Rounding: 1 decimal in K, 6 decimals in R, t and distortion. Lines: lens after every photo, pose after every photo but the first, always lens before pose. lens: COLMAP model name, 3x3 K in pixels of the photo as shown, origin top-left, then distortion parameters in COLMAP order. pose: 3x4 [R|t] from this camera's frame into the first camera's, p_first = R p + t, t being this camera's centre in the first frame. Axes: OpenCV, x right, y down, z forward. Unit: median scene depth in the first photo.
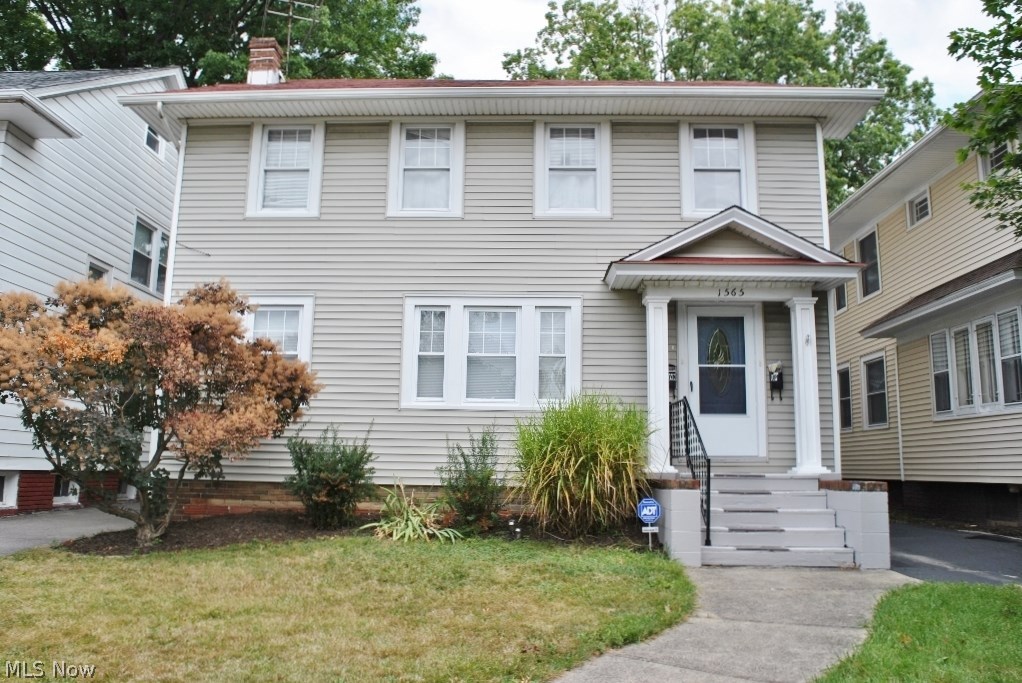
lens RADIAL K [[823.6, 0, 509.2], [0, 823.6, 321.9], [0, 0, 1]] dist [-0.086913, 0.003999]
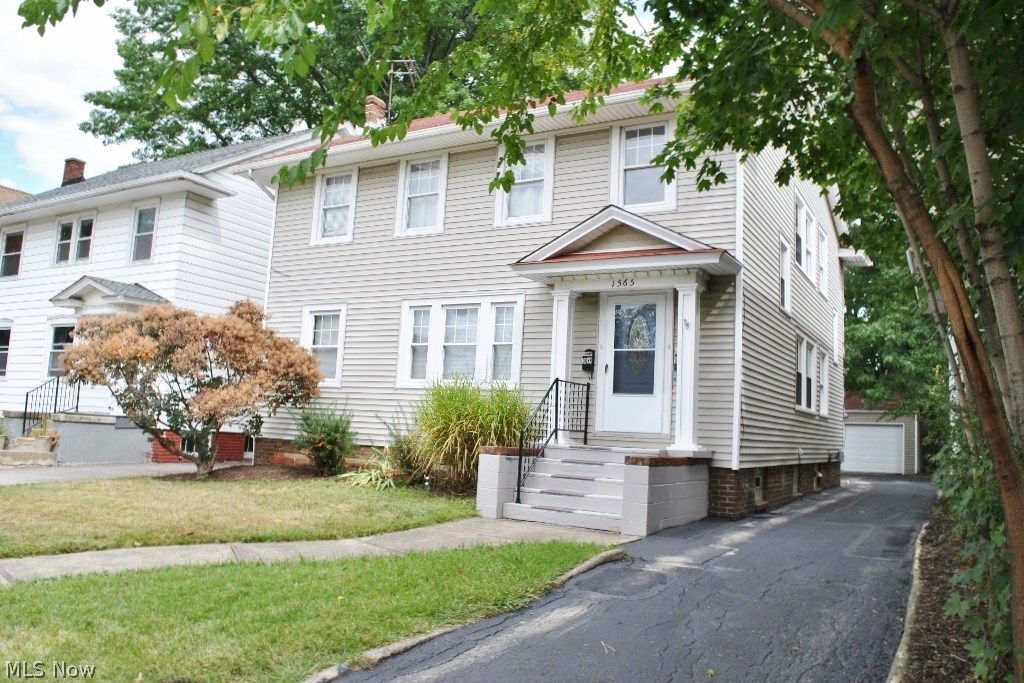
lens RADIAL K [[810.0, 0, 512.0], [0, 810.0, 341.5], [0, 0, 1]] dist [-0.084775, -0.001230]
pose [[0.882381, -0.023621, -0.469942, 0.610455], [0.041962, 0.998710, 0.028591, 0.004667], [0.468661, -0.044948, 0.882234, -0.023402]]
